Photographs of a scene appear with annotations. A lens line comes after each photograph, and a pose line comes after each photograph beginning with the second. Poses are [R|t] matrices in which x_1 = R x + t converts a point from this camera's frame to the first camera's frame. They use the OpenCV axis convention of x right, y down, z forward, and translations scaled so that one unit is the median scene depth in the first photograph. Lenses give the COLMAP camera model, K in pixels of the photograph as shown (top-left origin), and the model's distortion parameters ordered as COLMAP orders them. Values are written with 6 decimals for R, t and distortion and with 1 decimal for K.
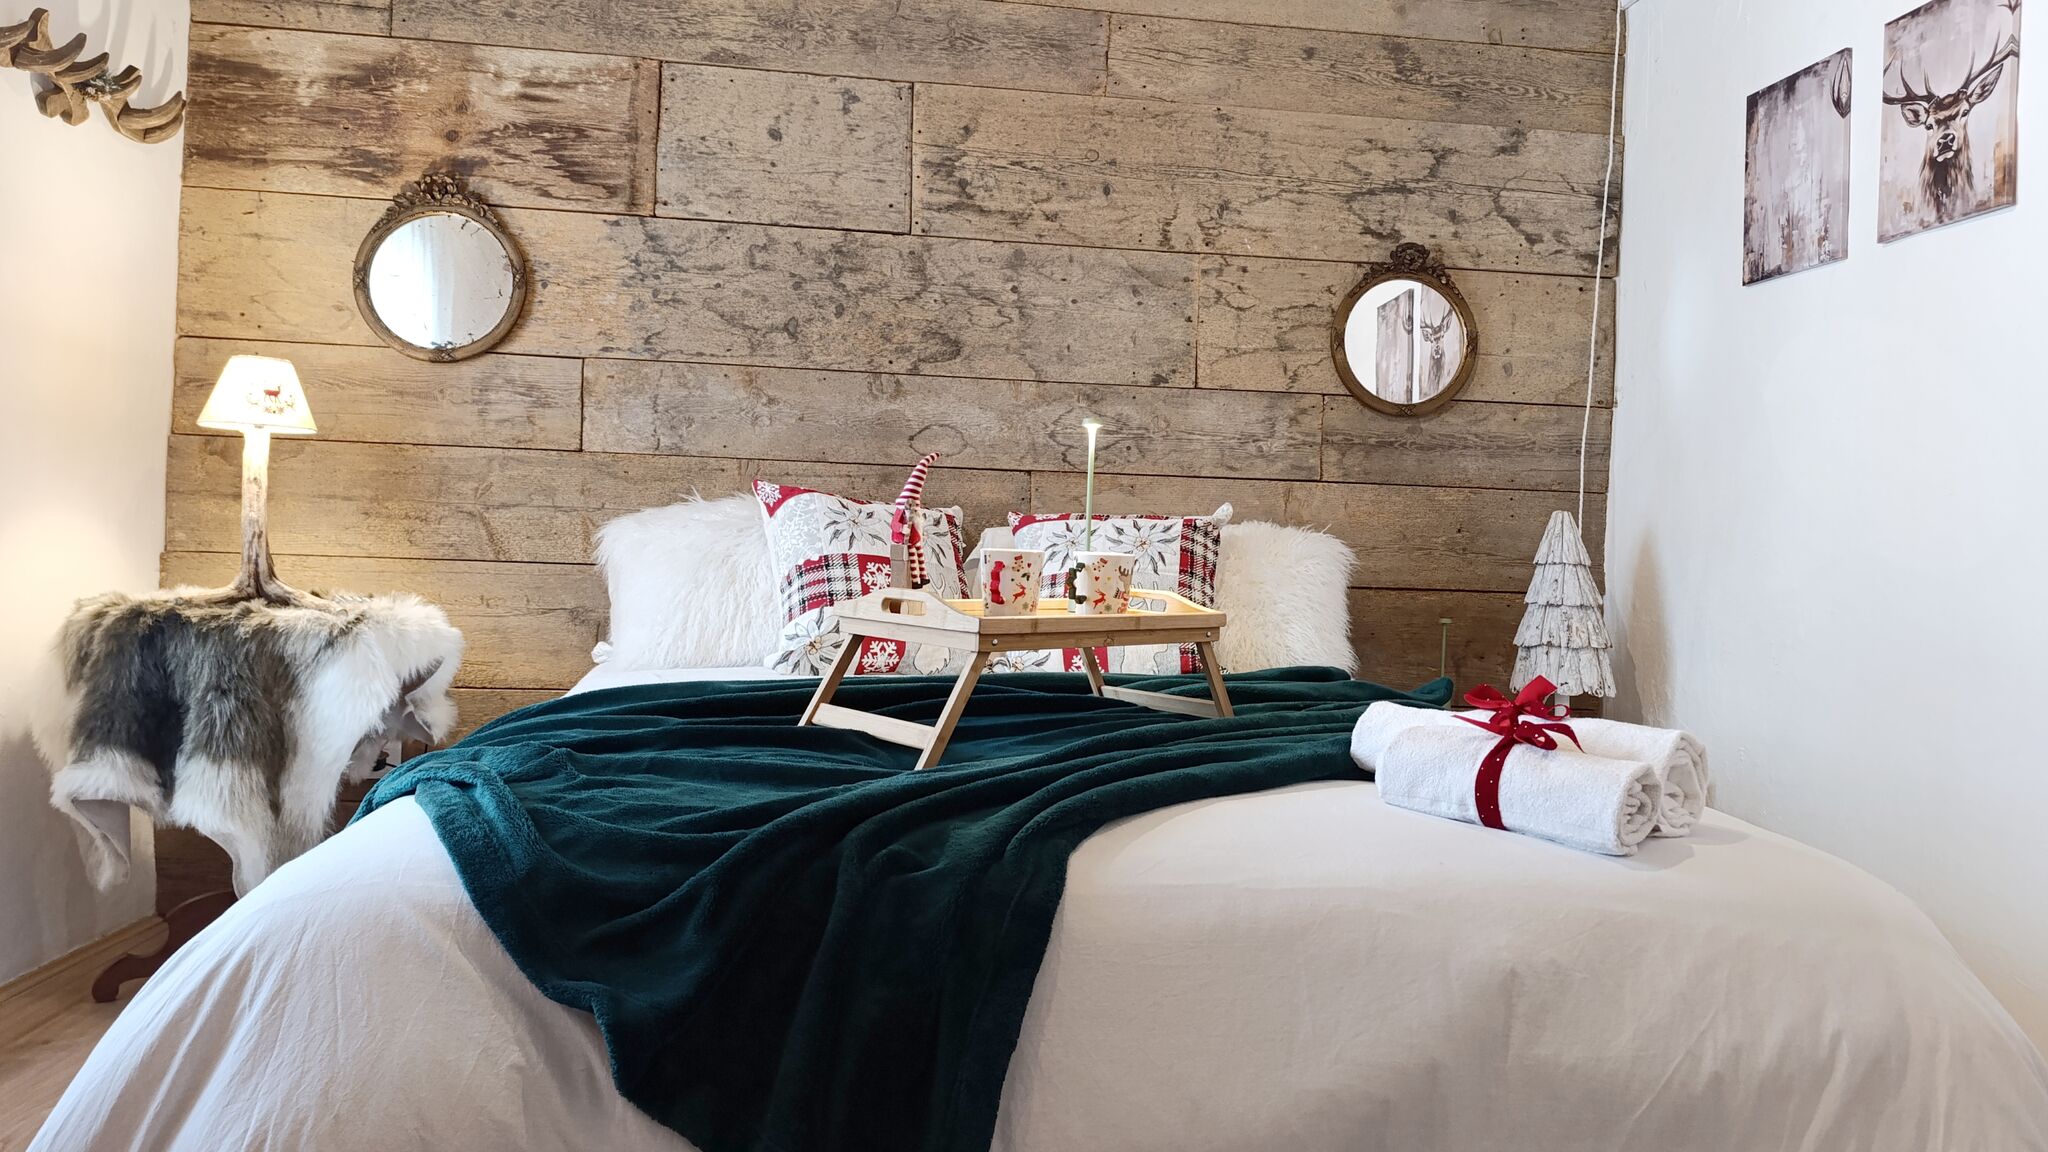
lens RADIAL K [[1402.9, 0, 1027.2], [0, 1402.9, 565.9], [0, 0, 1]] dist [0.046245, -0.058541]
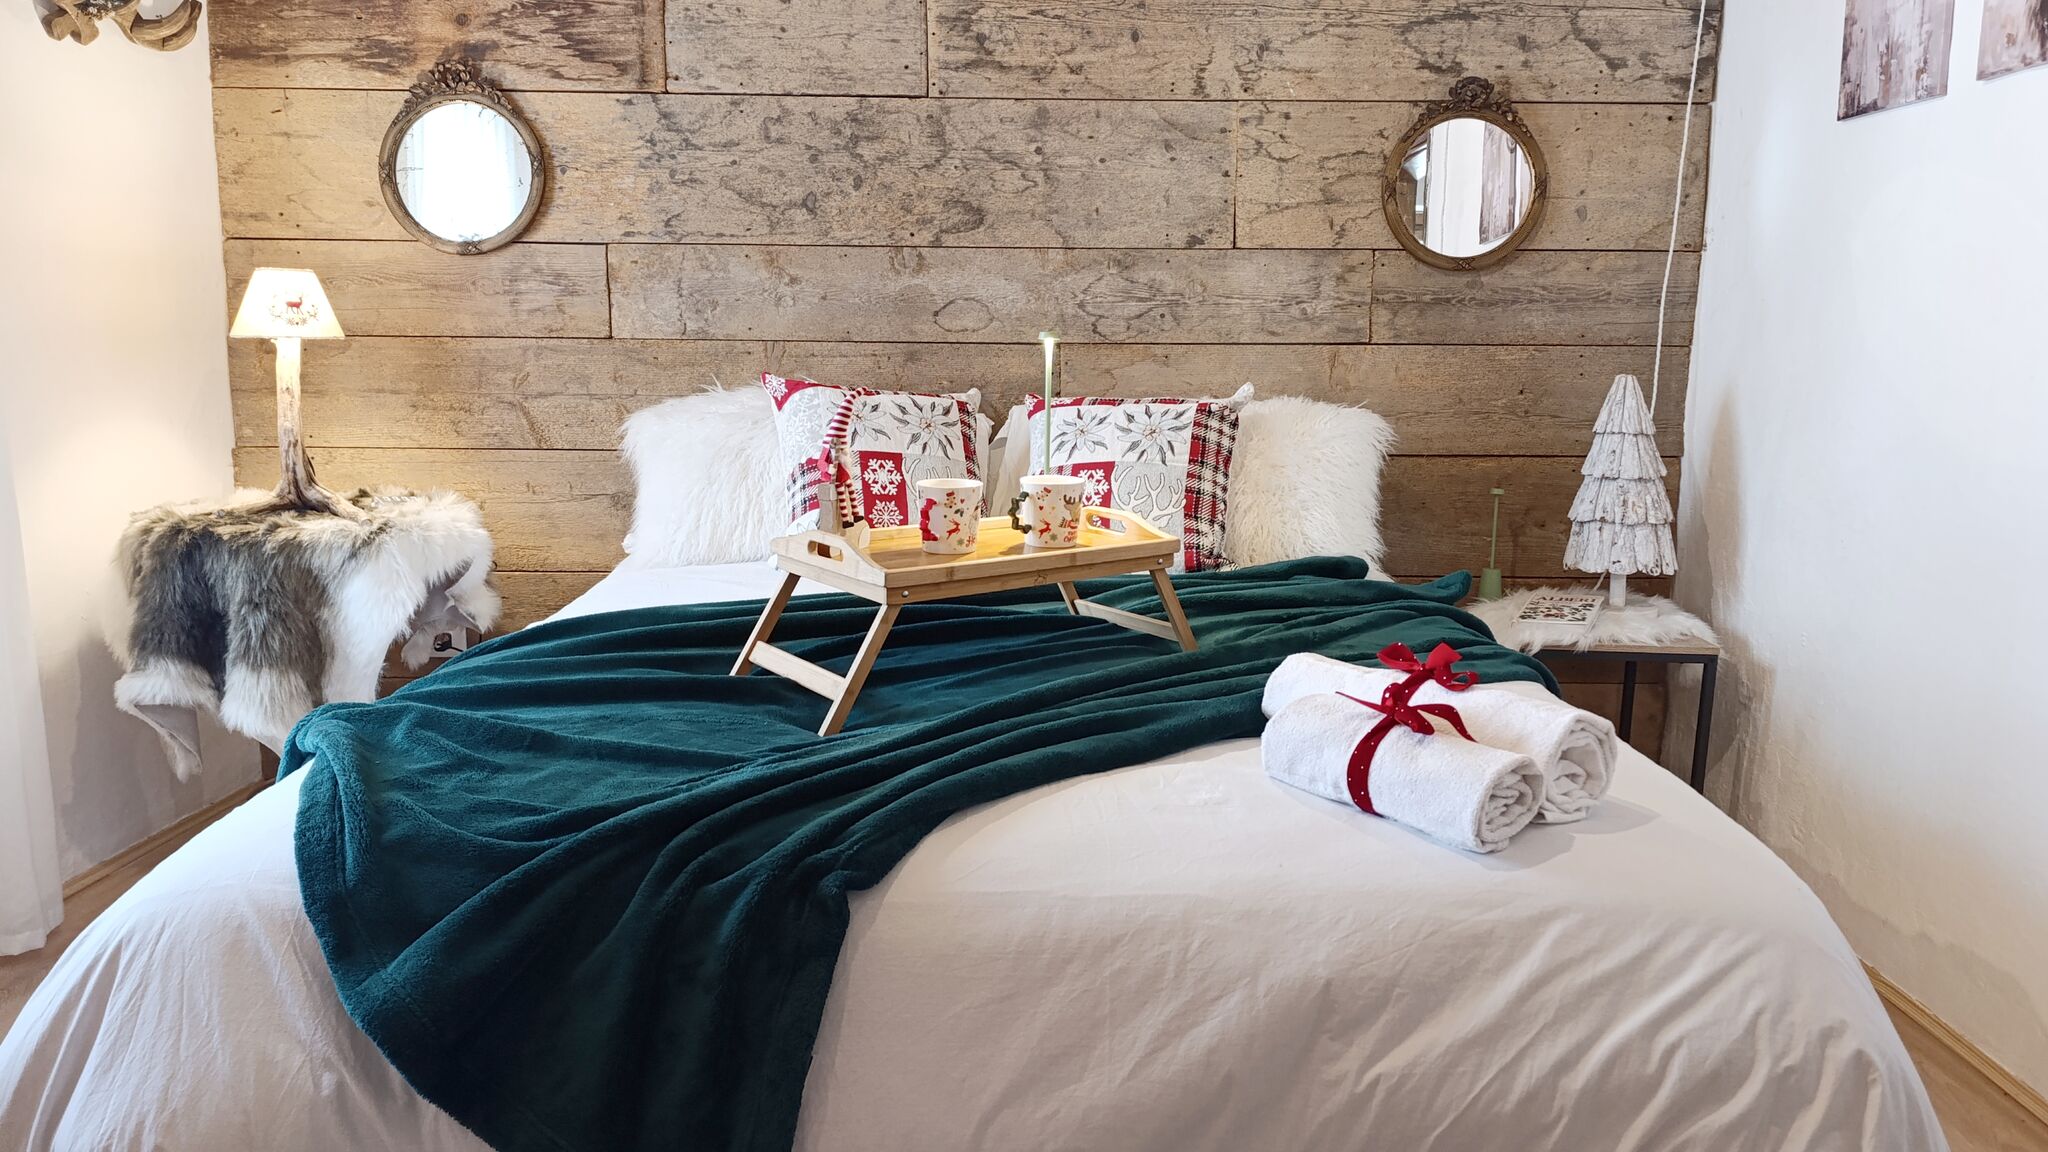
lens RADIAL K [[1402.9, 0, 1027.2], [0, 1402.9, 565.9], [0, 0, 1]] dist [0.046245, -0.058541]
pose [[0.992343, -0.006734, -0.123332, 0.102471], [0.024776, 0.989071, 0.145342, -0.059593], [0.121006, -0.147285, 0.981664, 0.021734]]
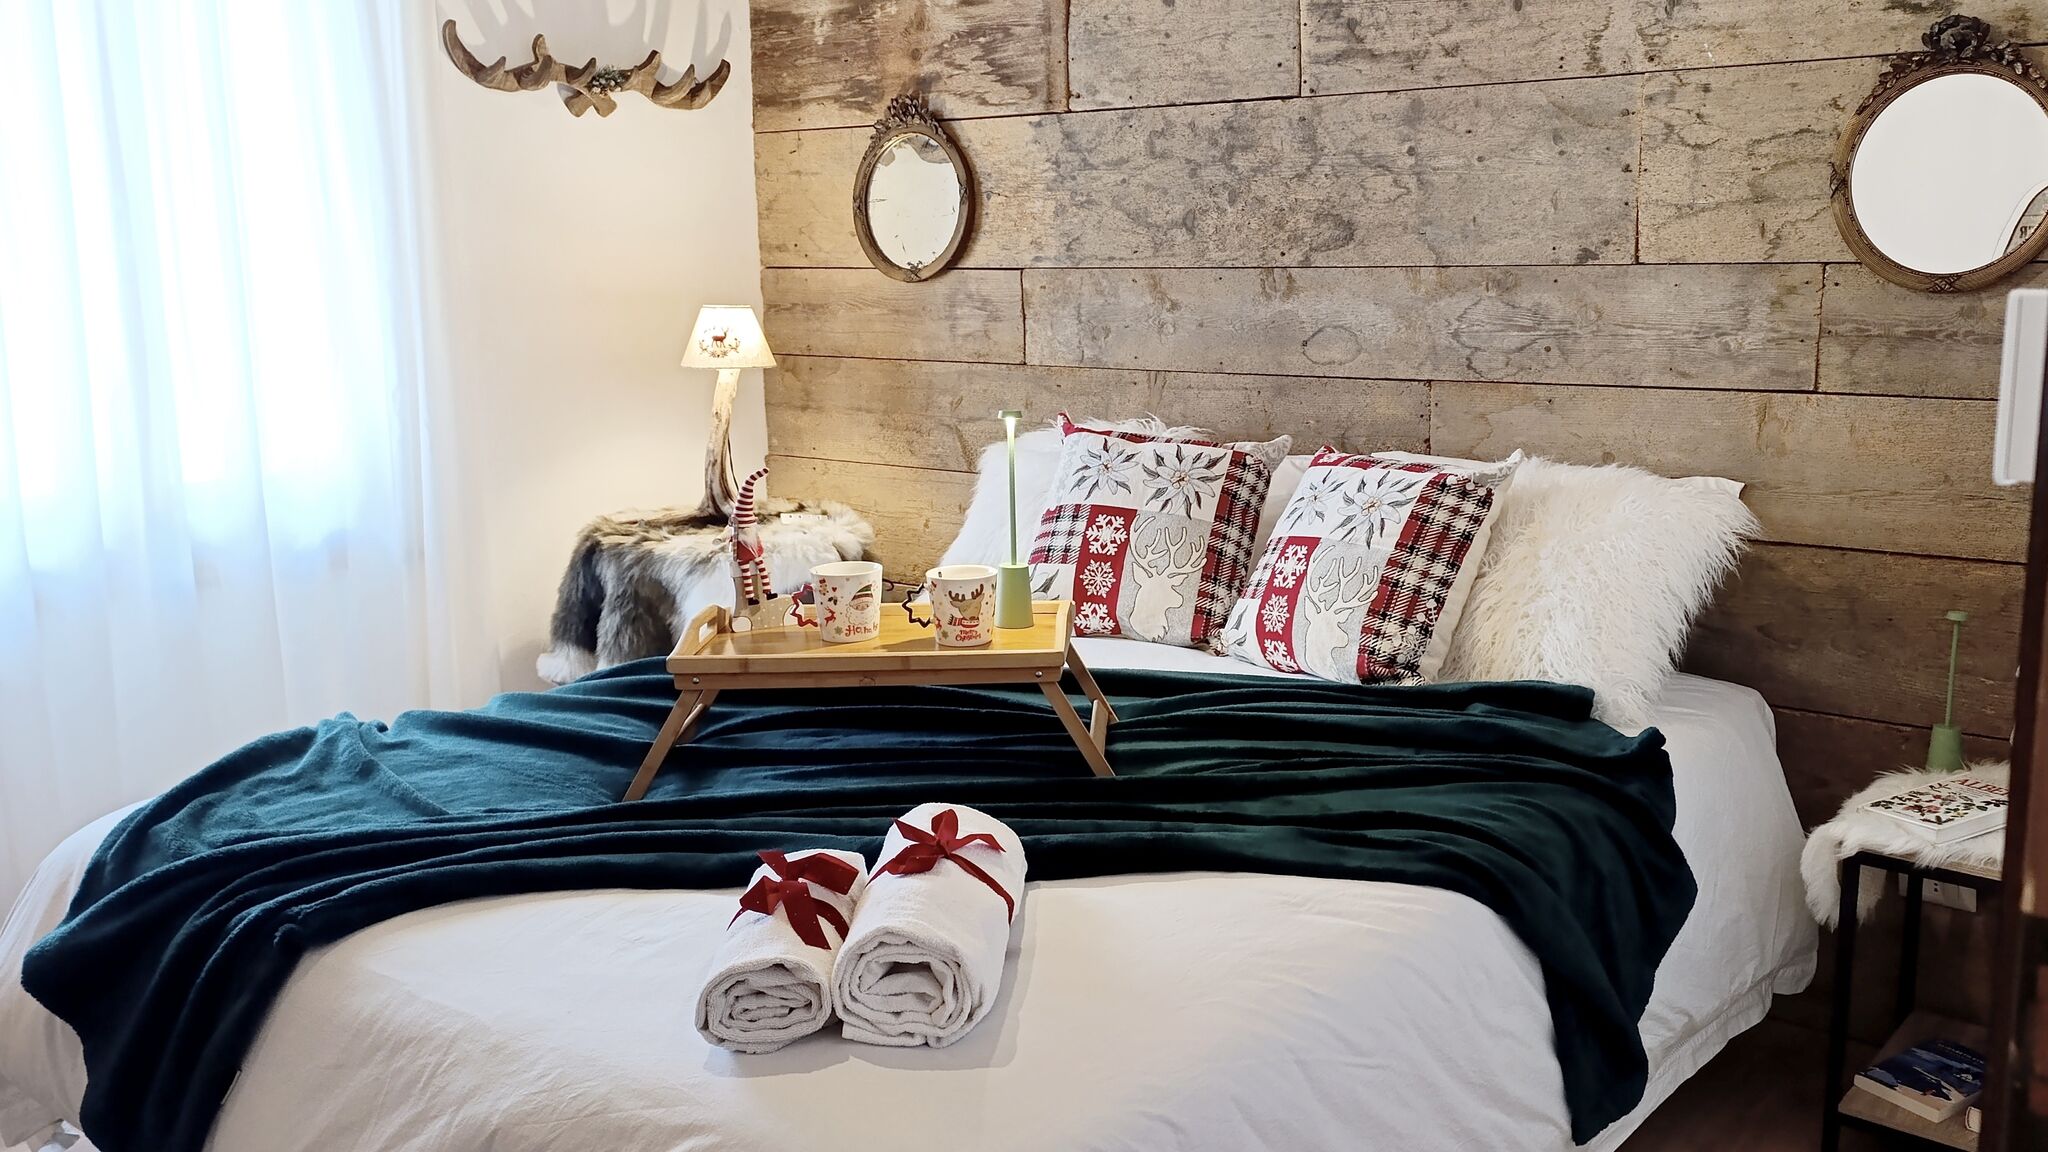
lens RADIAL K [[1684.9, 0, 1220.6], [0, 1684.9, 567.5], [0, 0, 1]] dist [0.092431, -0.224106]
pose [[0.743585, 0.079478, -0.663901, 0.585612], [0.020208, 0.989786, 0.141125, -0.105055], [0.668336, -0.118354, 0.734384, 0.203406]]
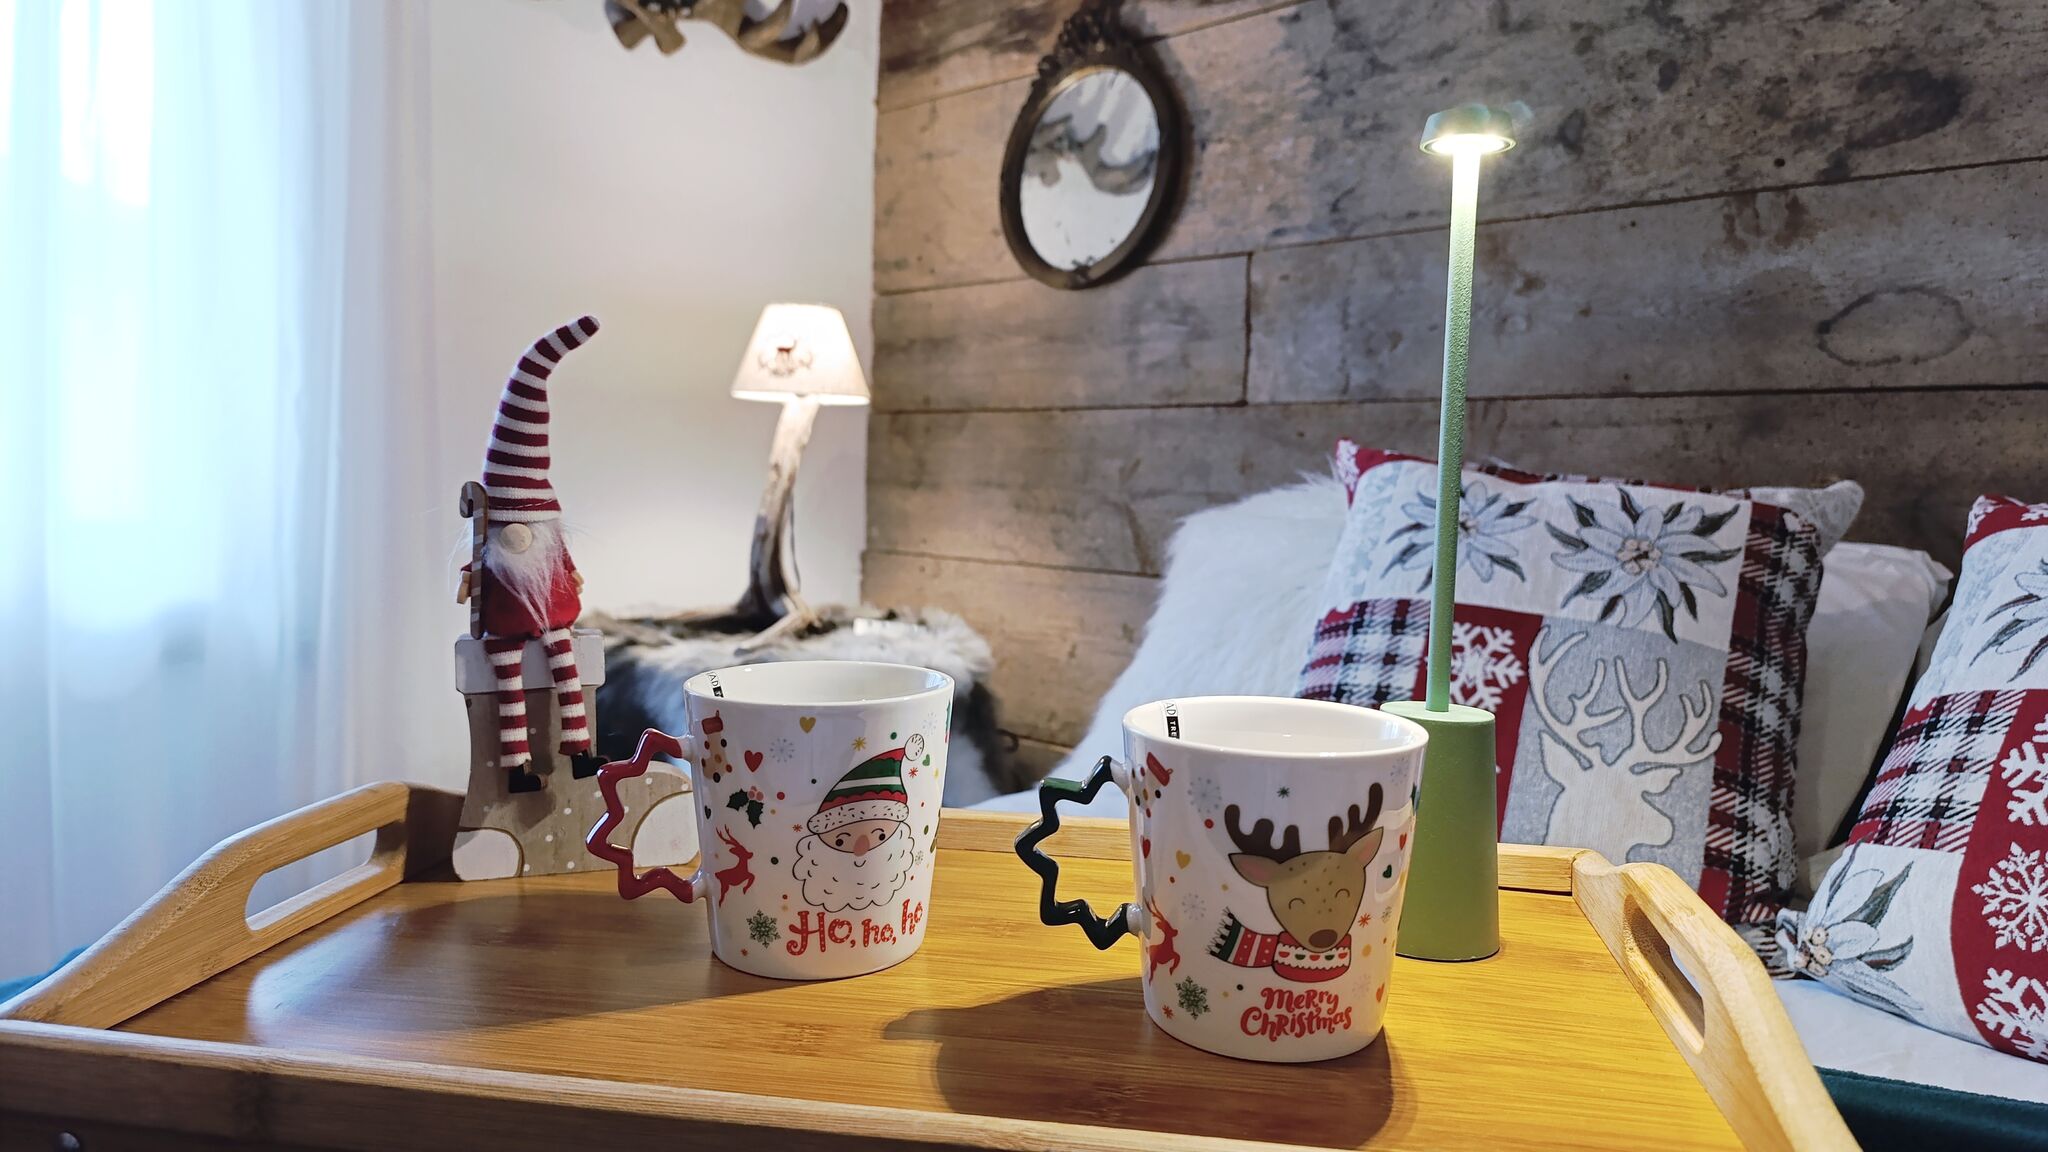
lens RADIAL K [[1426.6, 0, 1029.4], [0, 1426.6, 564.8], [0, 0, 1]] dist [0.032592, -0.047731]
pose [[0.598394, 0.030654, -0.800615, 0.133596], [-0.018329, 0.999530, 0.024571, -0.024153], [0.800992, -0.000029, 0.598675, 0.546502]]
